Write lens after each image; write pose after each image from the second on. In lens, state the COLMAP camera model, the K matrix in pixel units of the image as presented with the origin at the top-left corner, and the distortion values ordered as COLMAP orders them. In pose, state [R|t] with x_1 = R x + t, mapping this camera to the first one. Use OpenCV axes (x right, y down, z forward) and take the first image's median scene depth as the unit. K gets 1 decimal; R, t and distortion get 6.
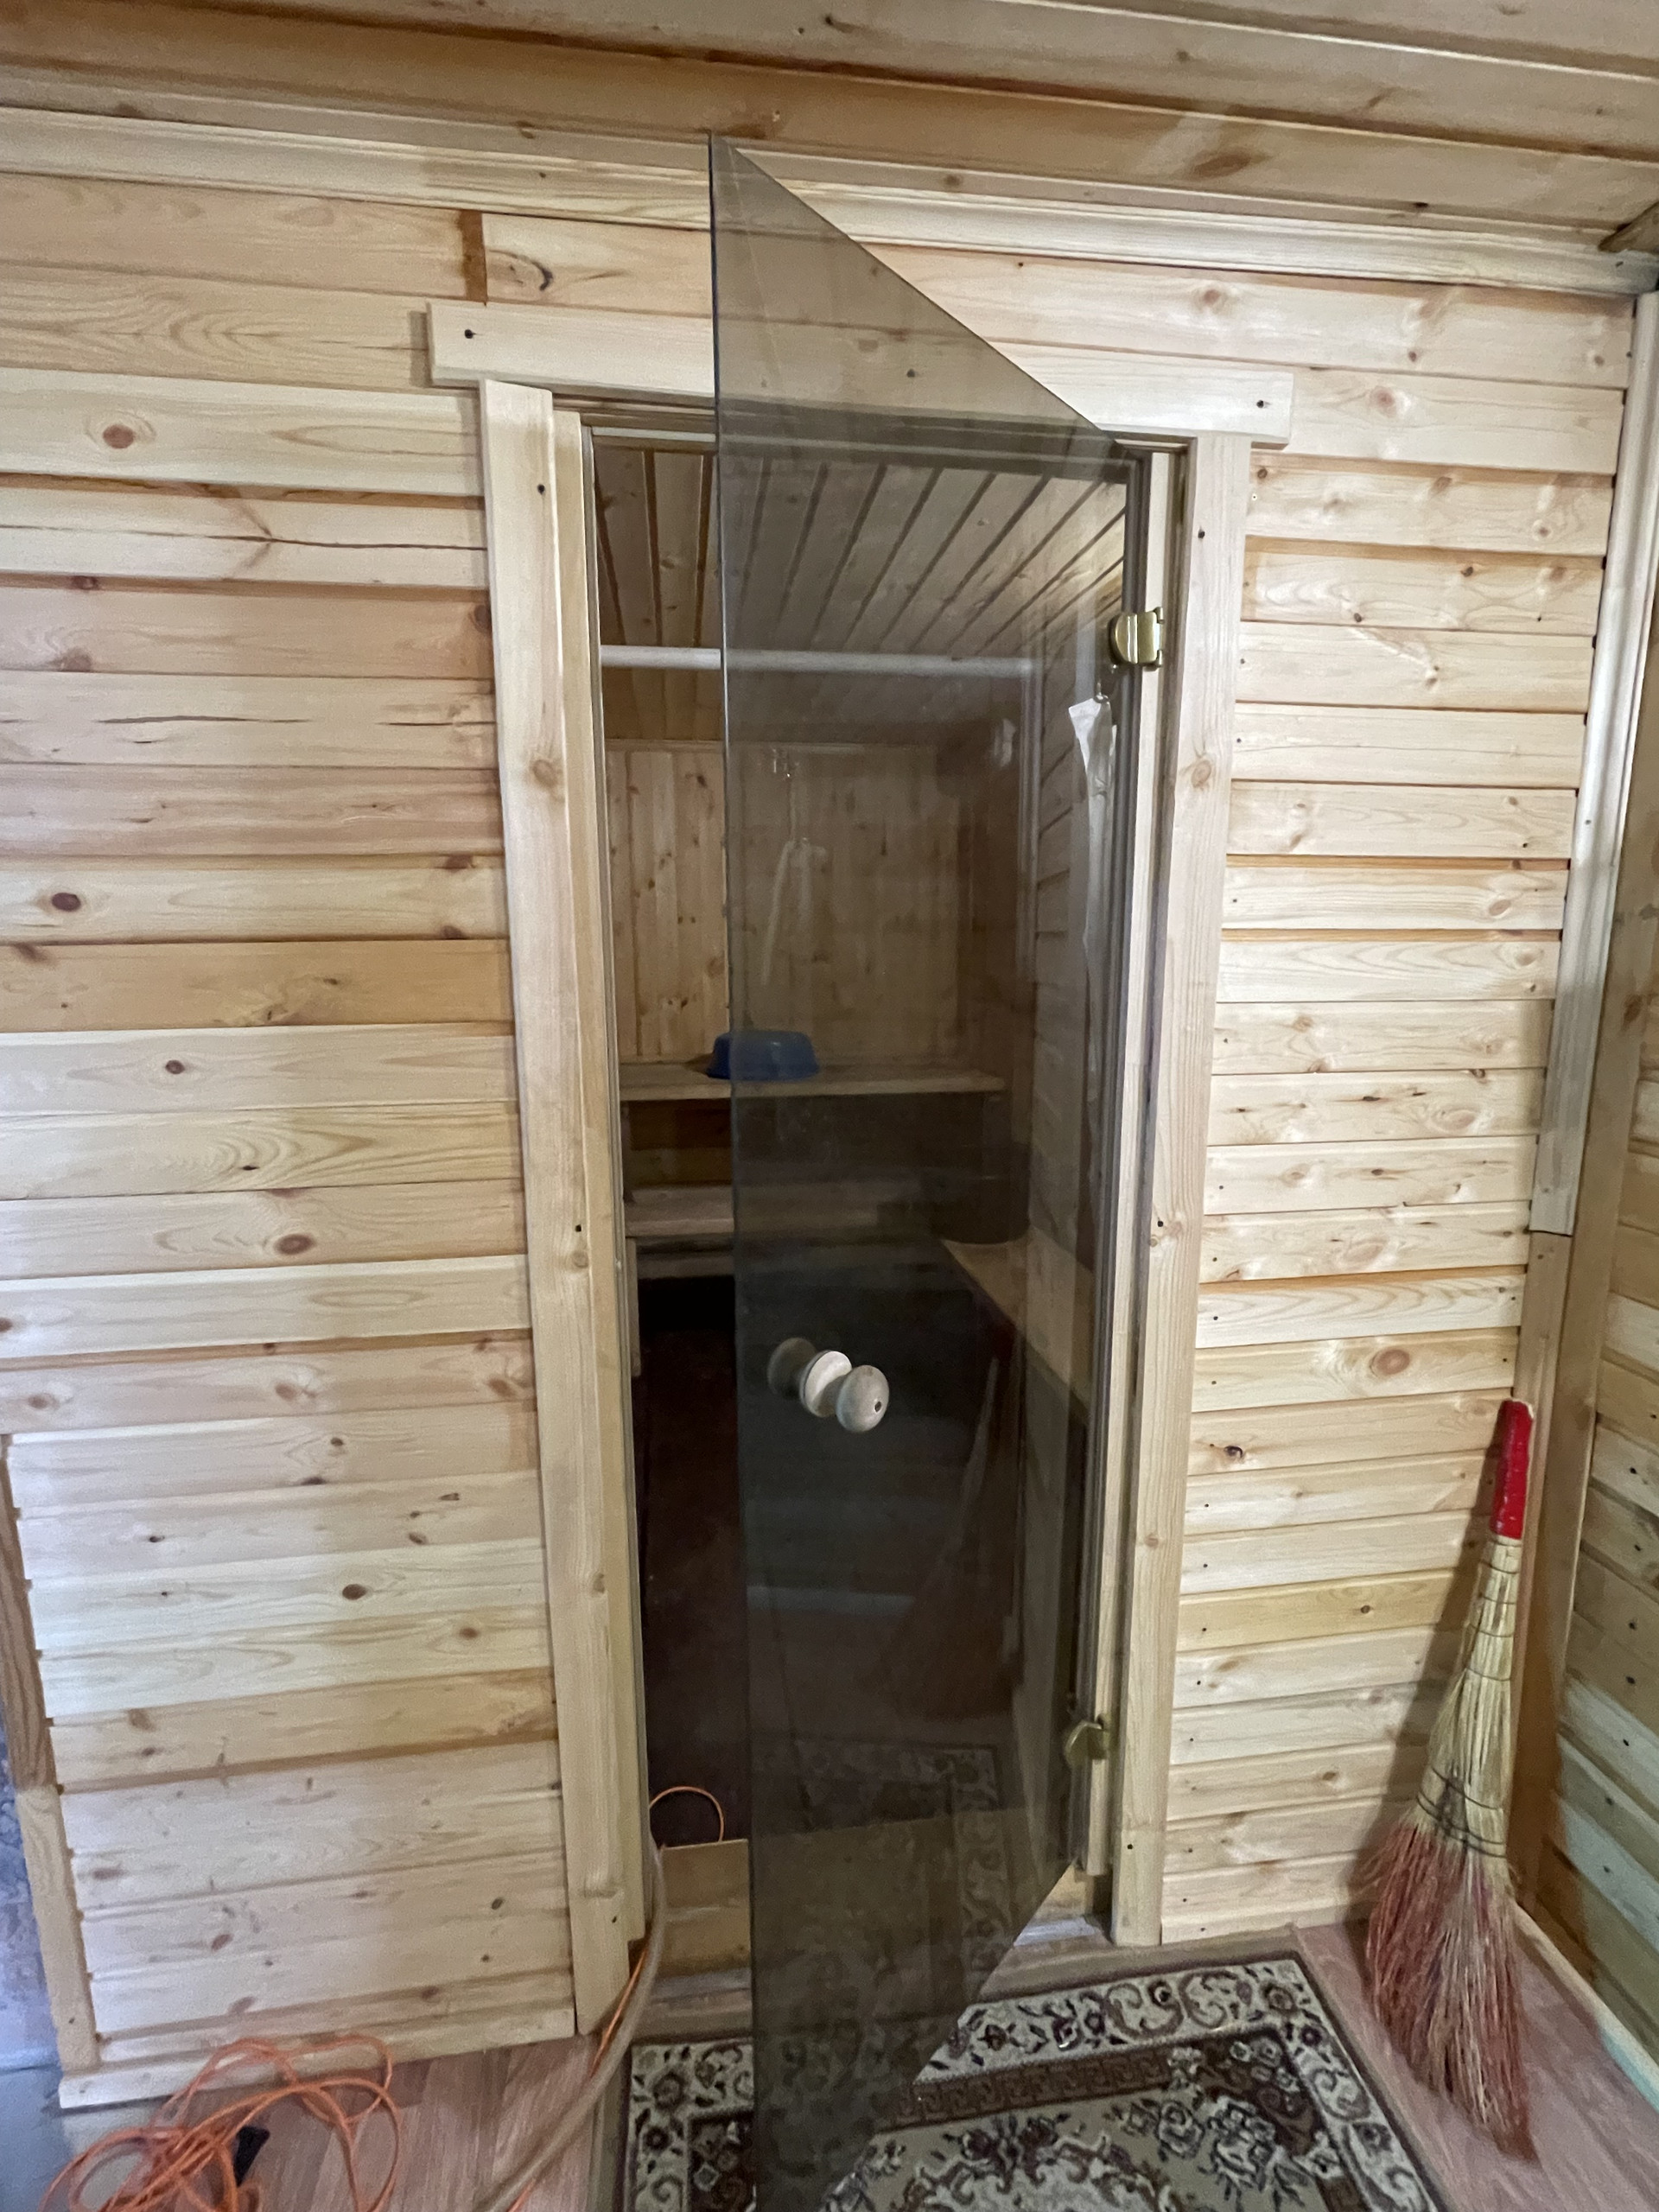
lens RADIAL K [[970.6, 0, 823.5], [0, 970.6, 1106.3], [0, 0, 1]] dist [-0.006597, 0.002158]
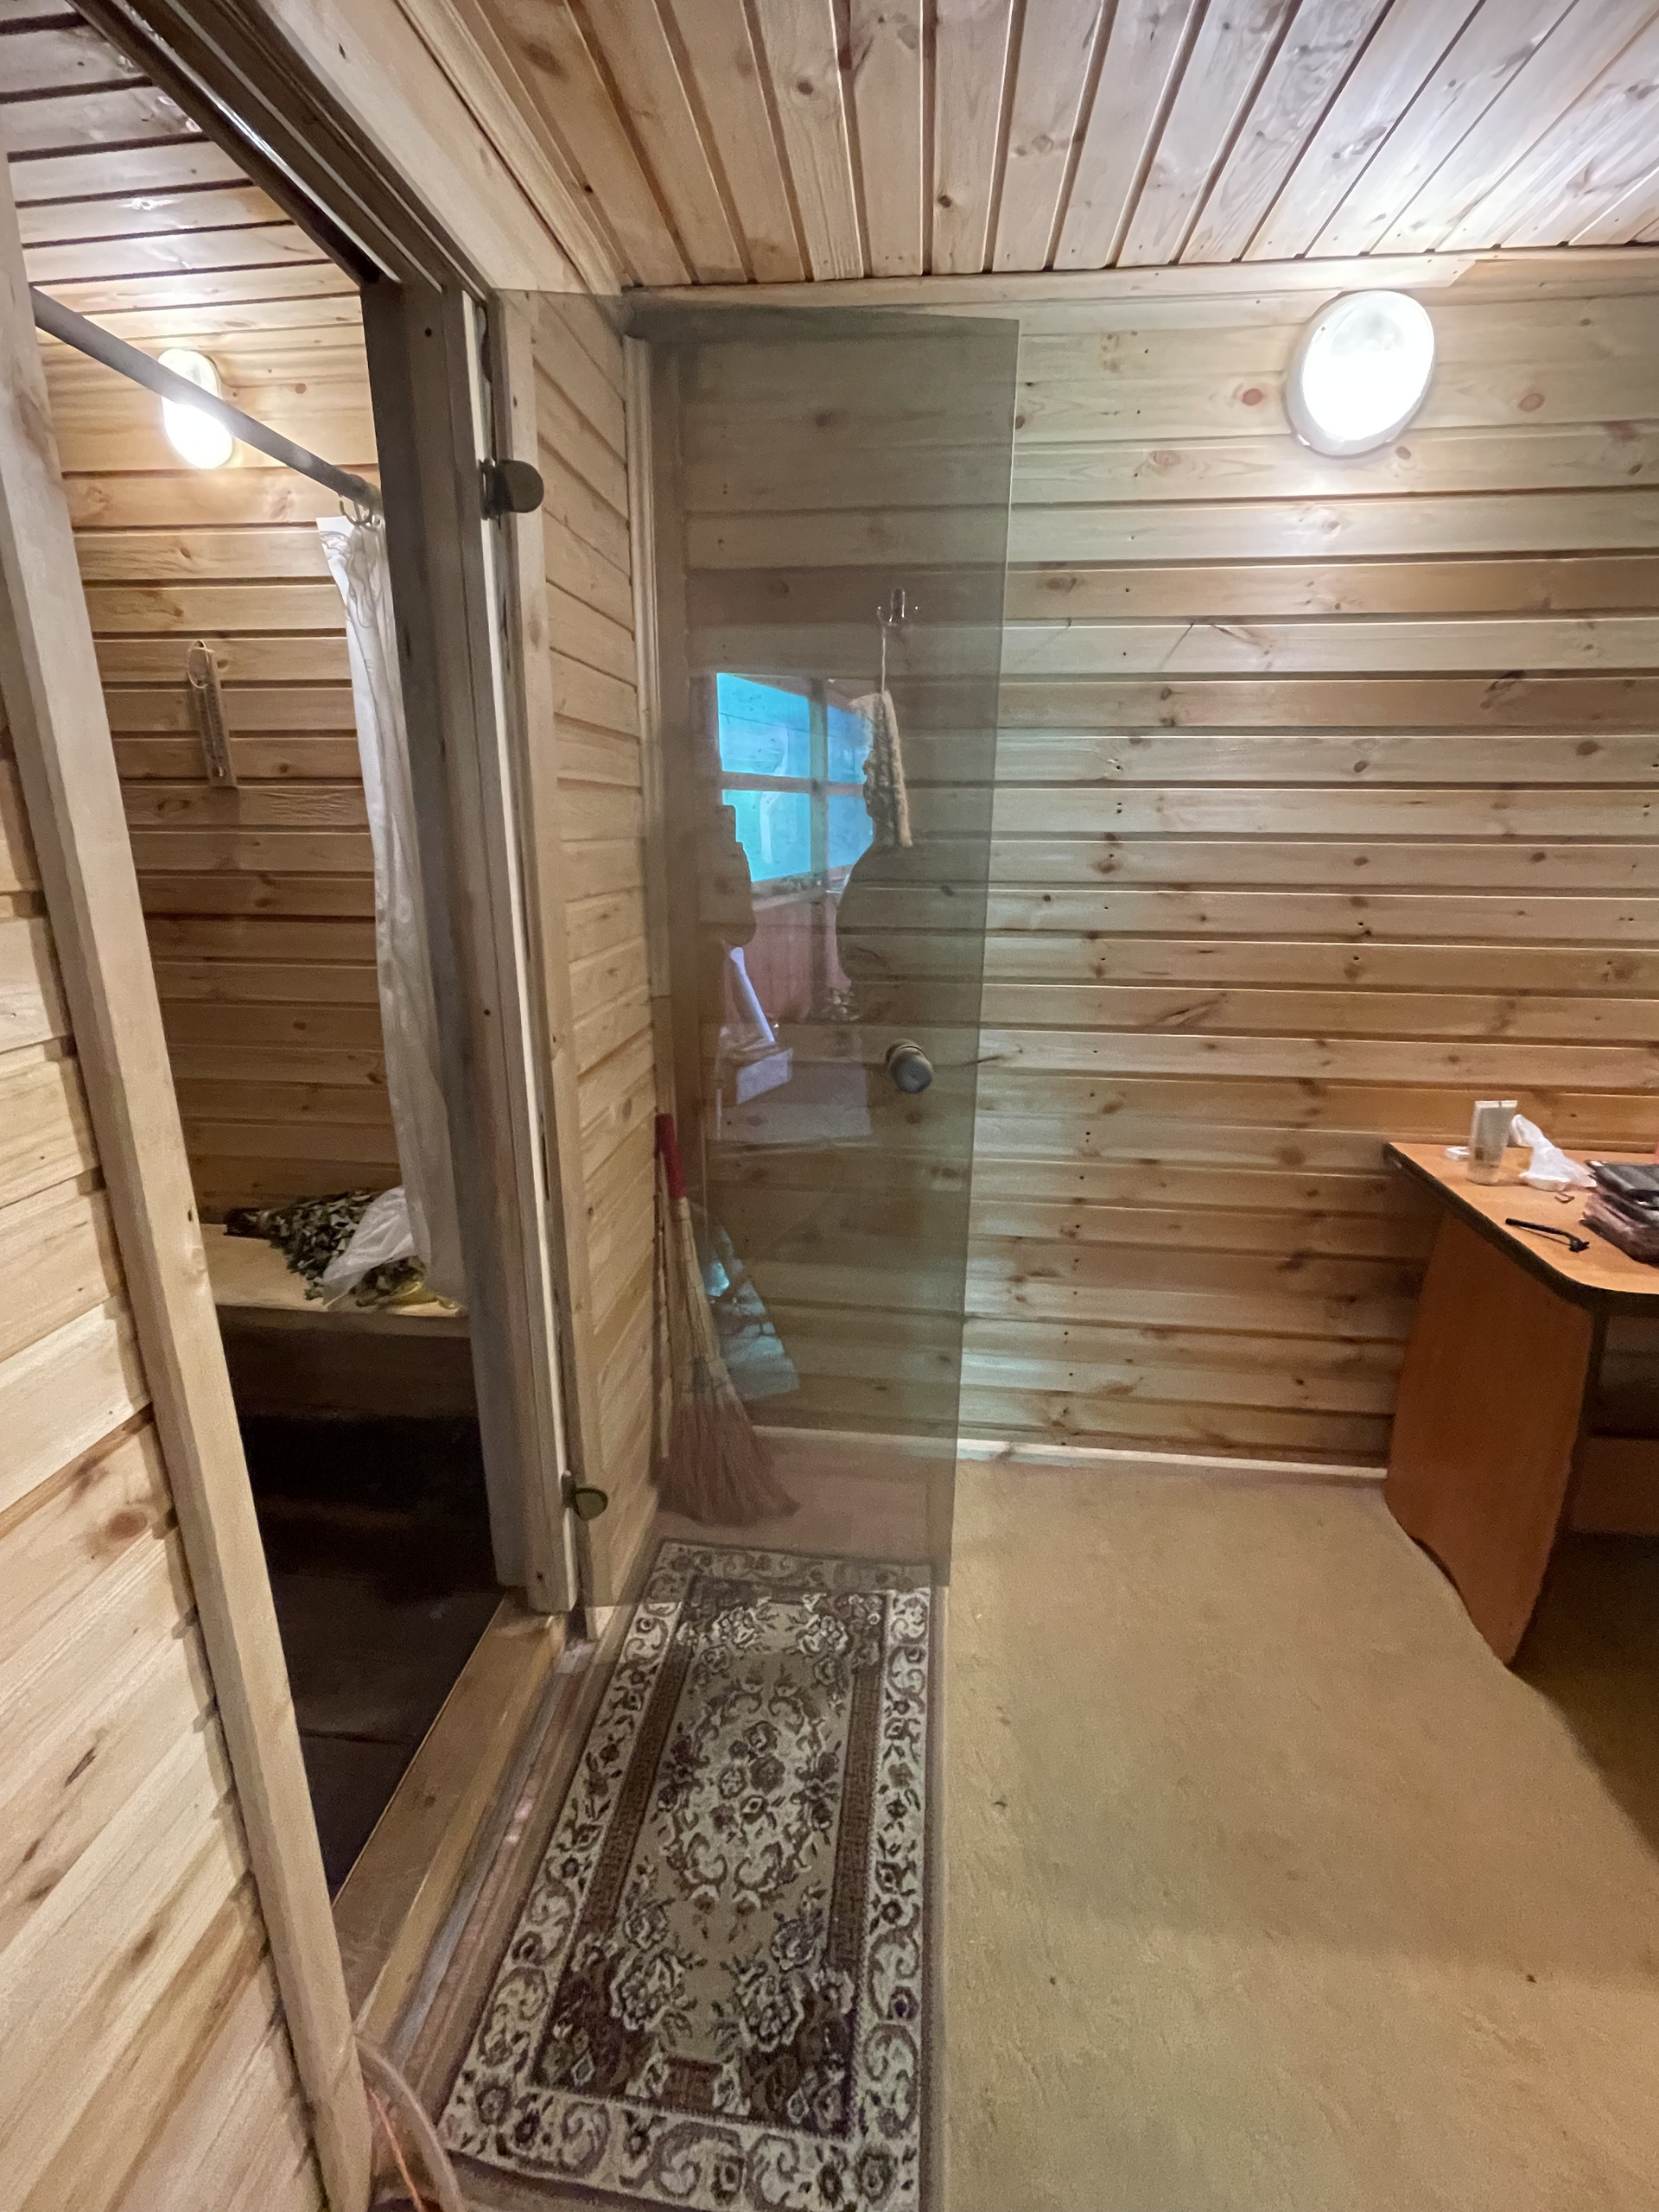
lens RADIAL K [[970.6, 0, 831.3], [0, 970.6, 1105.3], [0, 0, 1]] dist [-0.006597, 0.002158]
pose [[0.220816, -0.267635, 0.937876, -0.692020], [0.148673, 0.959612, 0.238833, -0.030263], [-0.963917, 0.086699, 0.251688, 0.403359]]
